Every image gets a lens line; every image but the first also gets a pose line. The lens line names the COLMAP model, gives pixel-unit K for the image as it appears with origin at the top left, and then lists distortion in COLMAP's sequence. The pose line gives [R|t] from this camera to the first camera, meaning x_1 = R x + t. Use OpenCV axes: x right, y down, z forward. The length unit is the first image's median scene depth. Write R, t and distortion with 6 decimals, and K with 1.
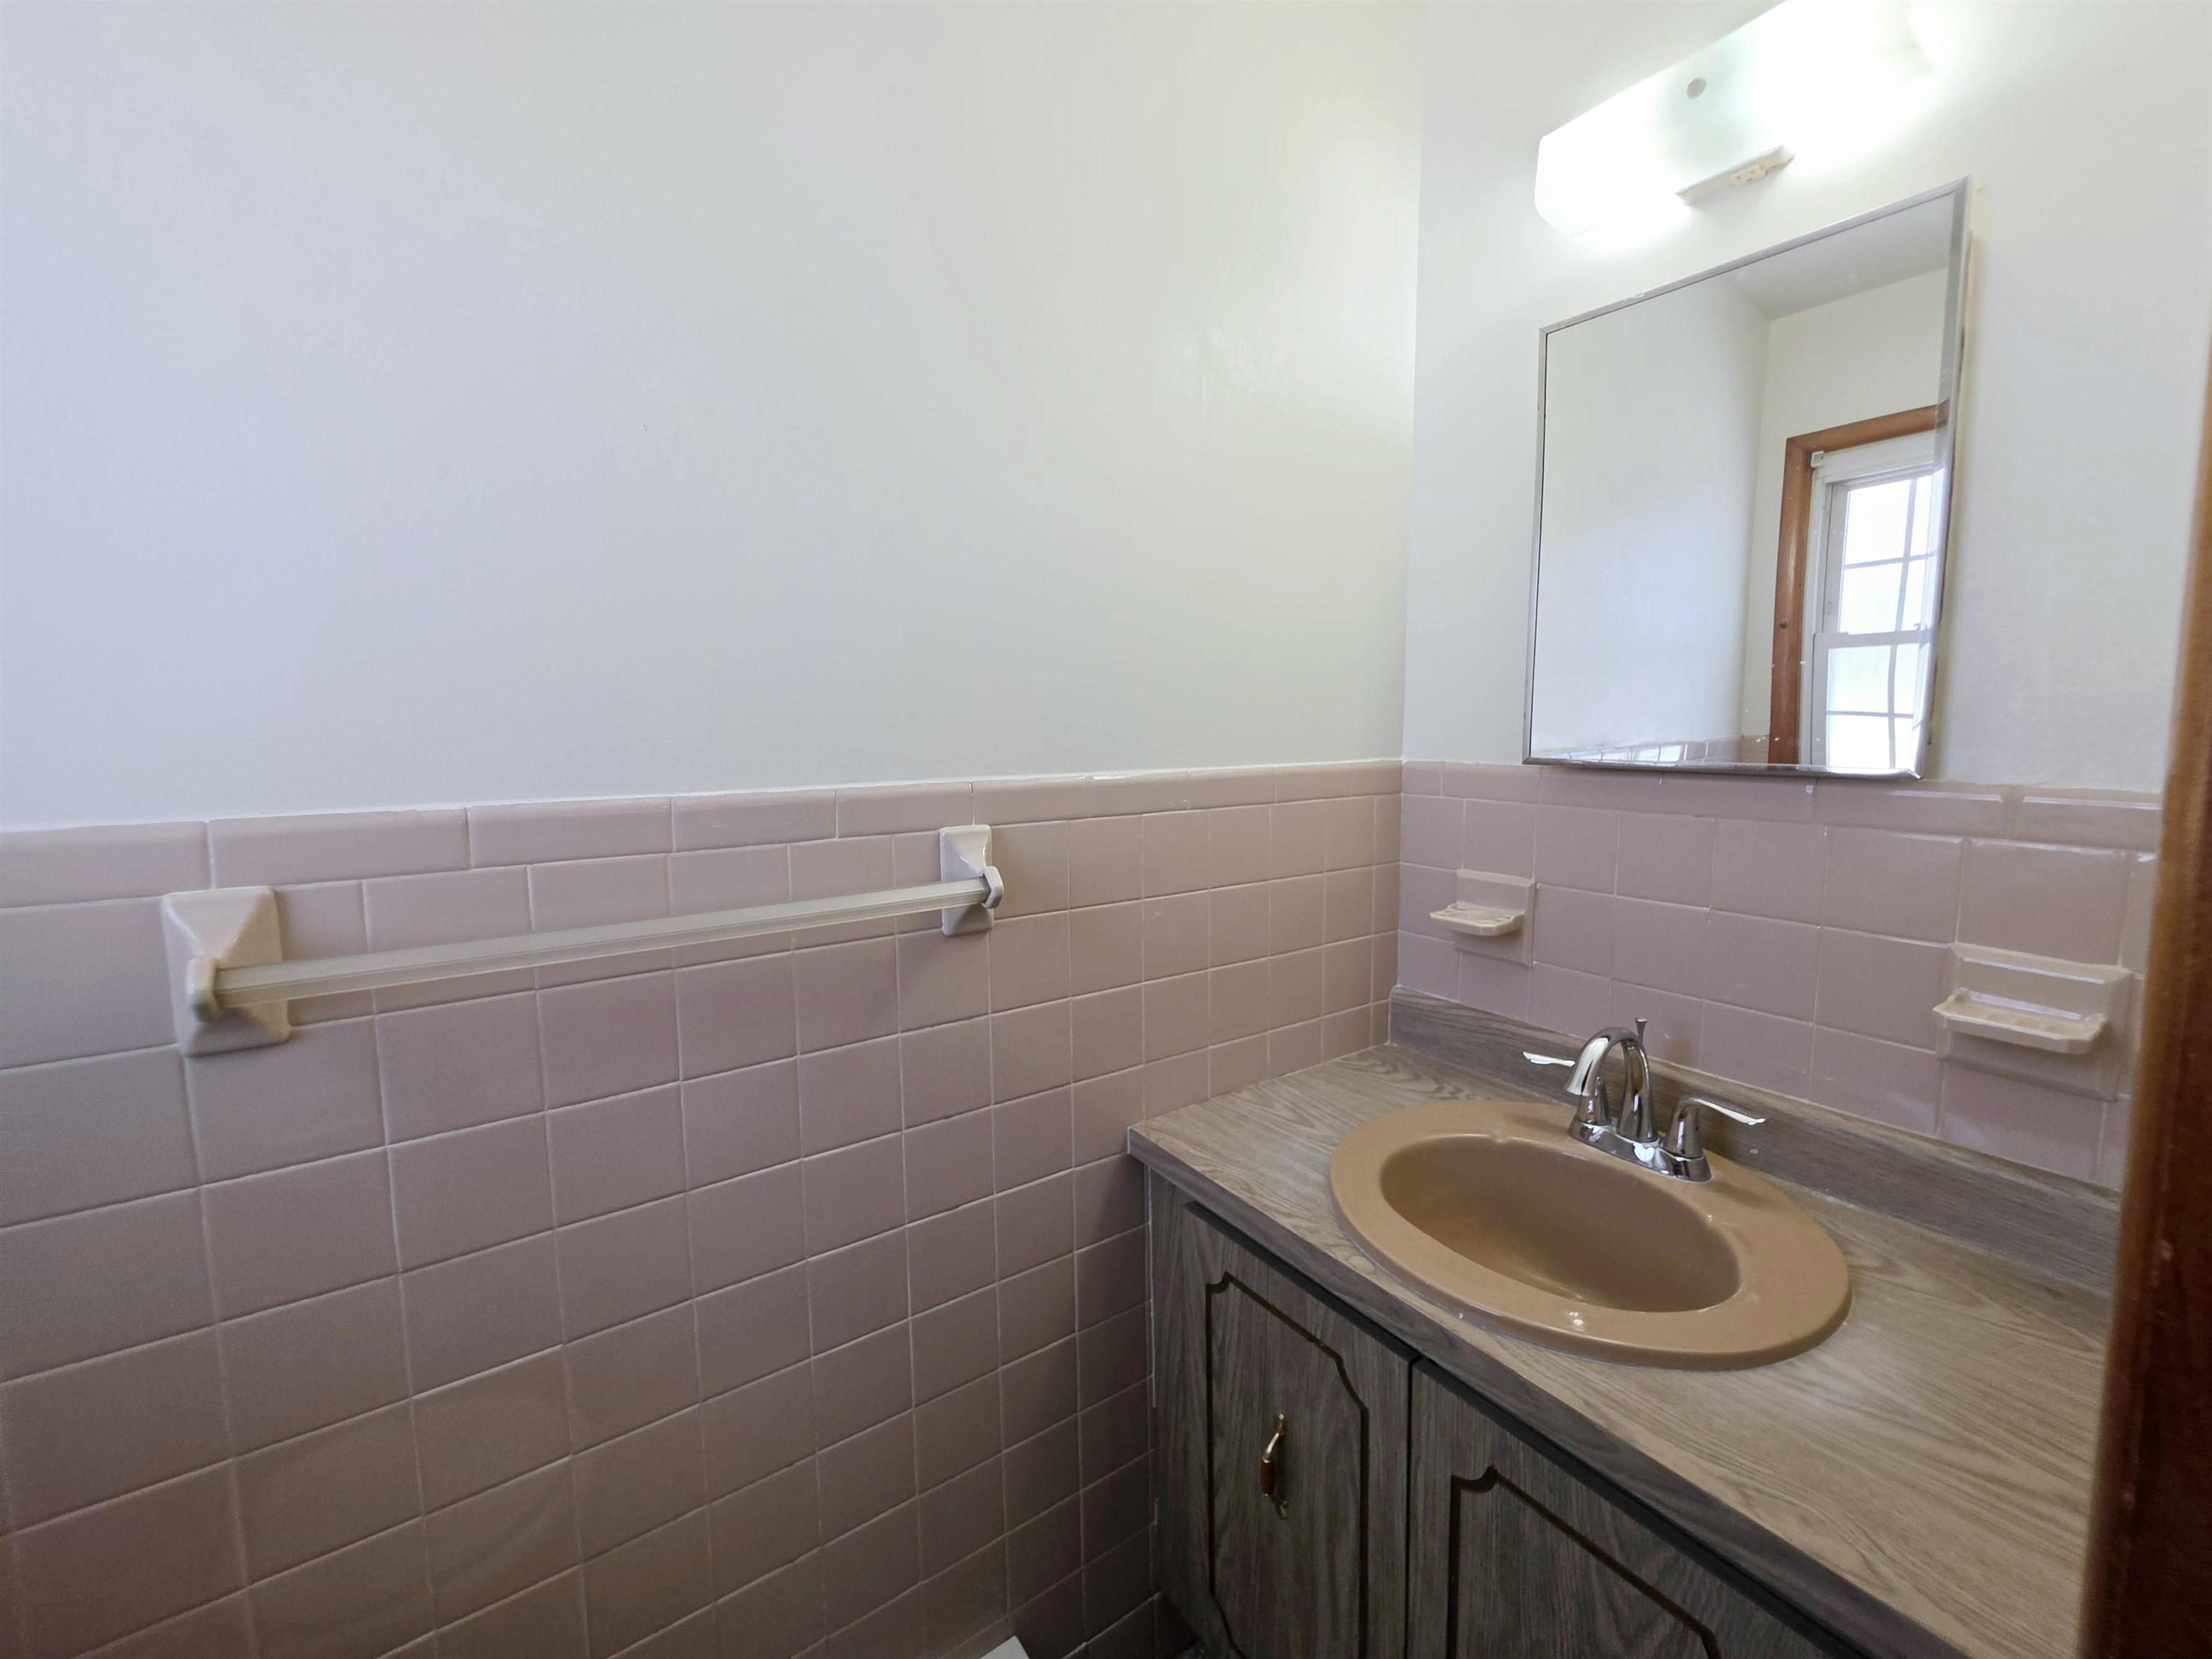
lens RADIAL K [[895.8, 0, 1111.1], [0, 895.8, 803.8], [0, 0, 1]] dist [-0.006163, -0.000213]
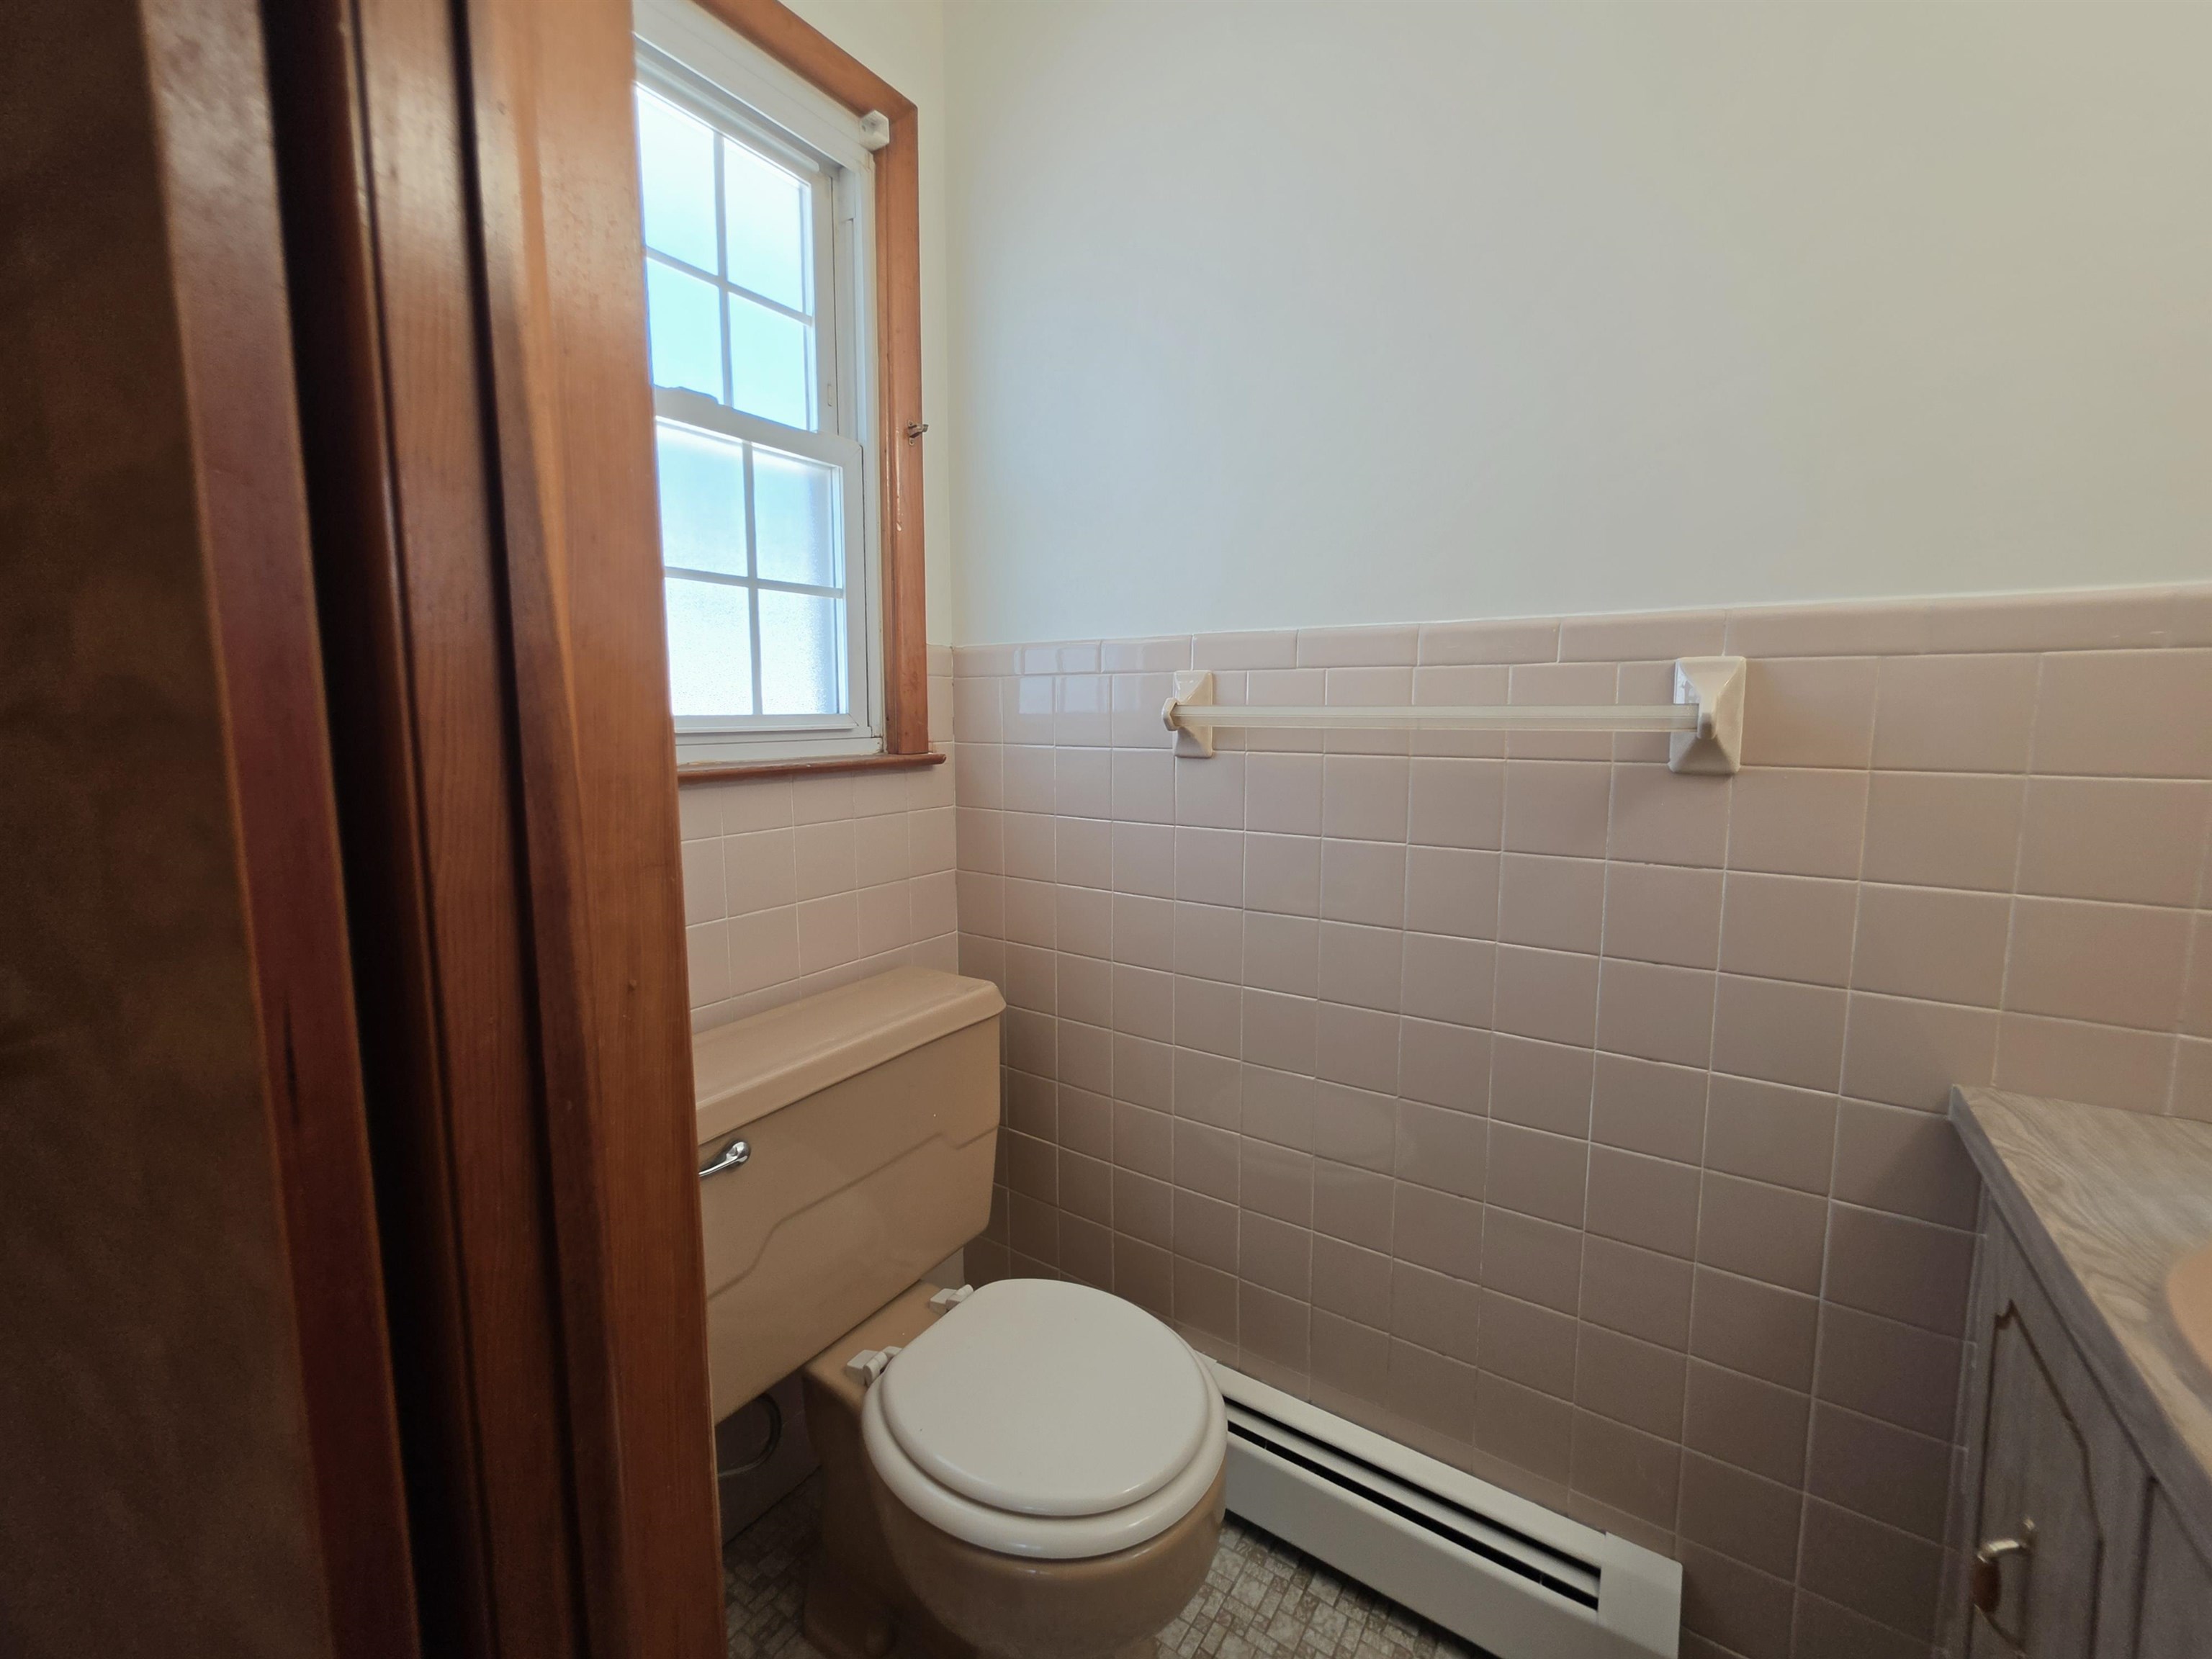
lens RADIAL K [[895.8, 0, 1111.1], [0, 895.8, 803.8], [0, 0, 1]] dist [-0.006163, -0.000213]
pose [[0.365003, 0.104821, -0.925087, 0.480387], [-0.090467, 0.992933, 0.076814, 0.160667], [0.926601, 0.055652, 0.371906, 0.089277]]
